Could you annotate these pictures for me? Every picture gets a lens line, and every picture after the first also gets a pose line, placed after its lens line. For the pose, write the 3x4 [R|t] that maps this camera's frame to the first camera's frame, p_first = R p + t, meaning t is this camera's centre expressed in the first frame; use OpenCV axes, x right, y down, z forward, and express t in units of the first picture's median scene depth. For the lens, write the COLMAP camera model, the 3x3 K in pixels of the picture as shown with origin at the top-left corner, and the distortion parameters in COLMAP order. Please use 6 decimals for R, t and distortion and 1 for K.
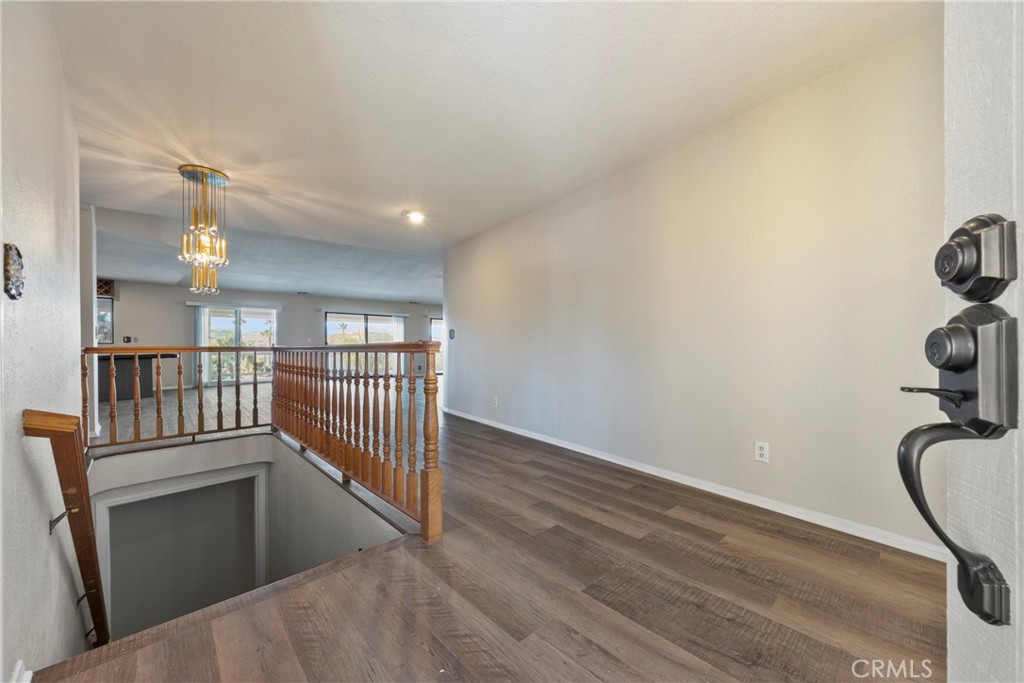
lens RADIAL K [[378.3, 0, 515.3], [0, 378.3, 352.2], [0, 0, 1]] dist [0.000270, -0.000022]
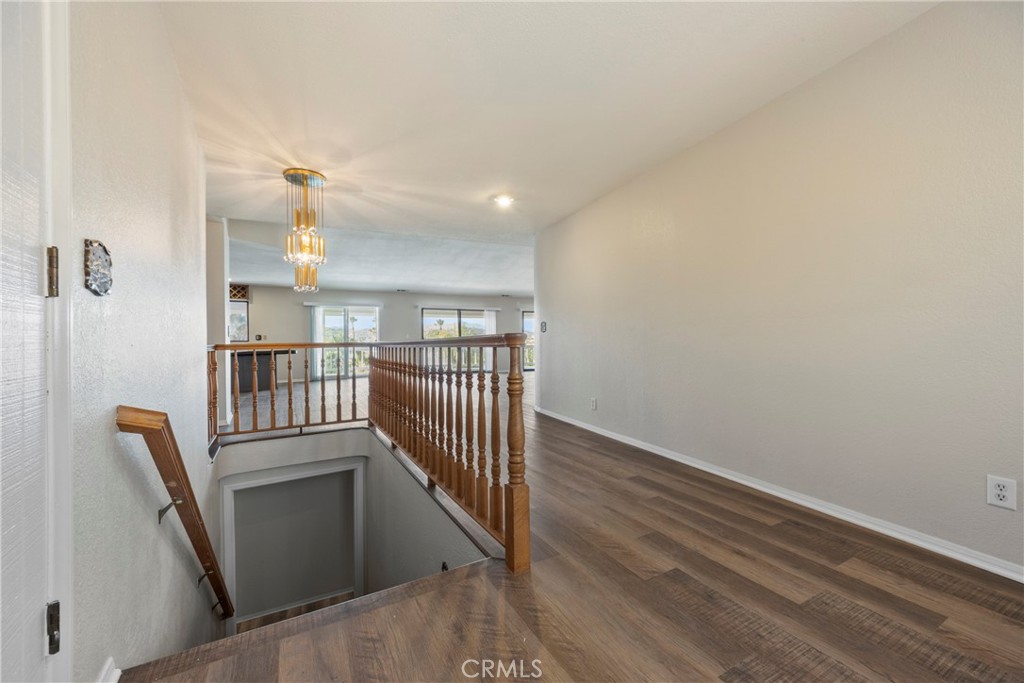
lens RADIAL K [[398.7, 0, 508.7], [0, 398.7, 342.7], [0, 0, 1]] dist [-0.001888, -0.000442]
pose [[0.966445, -0.009837, -0.256685, -0.006537], [0.007141, 0.999909, -0.011432, 0.001291], [0.256774, 0.009215, 0.966428, 0.103002]]
